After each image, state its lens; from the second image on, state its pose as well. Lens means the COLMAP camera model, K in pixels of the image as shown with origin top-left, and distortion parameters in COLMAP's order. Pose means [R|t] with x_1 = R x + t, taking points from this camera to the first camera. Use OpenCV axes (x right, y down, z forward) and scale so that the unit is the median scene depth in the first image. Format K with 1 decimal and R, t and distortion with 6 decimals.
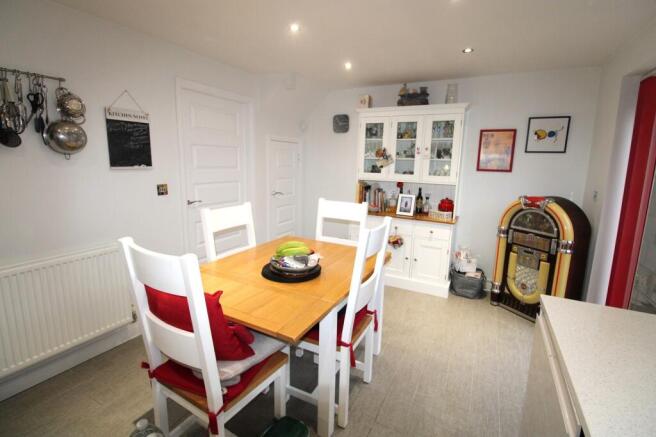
lens RADIAL K [[305.0, 0, 331.3], [0, 305.0, 208.7], [0, 0, 1]] dist [0.000376, -0.011656]
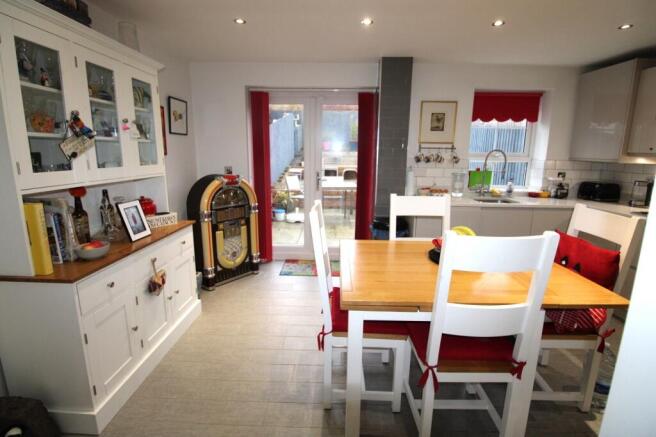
lens RADIAL K [[305.0, 0, 331.3], [0, 305.0, 208.7], [0, 0, 1]] dist [0.000376, -0.011656]
pose [[-0.441807, -0.190432, 0.876665, -0.423254], [0.124652, 0.954700, 0.270203, -0.145691], [-0.888408, 0.228655, -0.398056, 0.925638]]
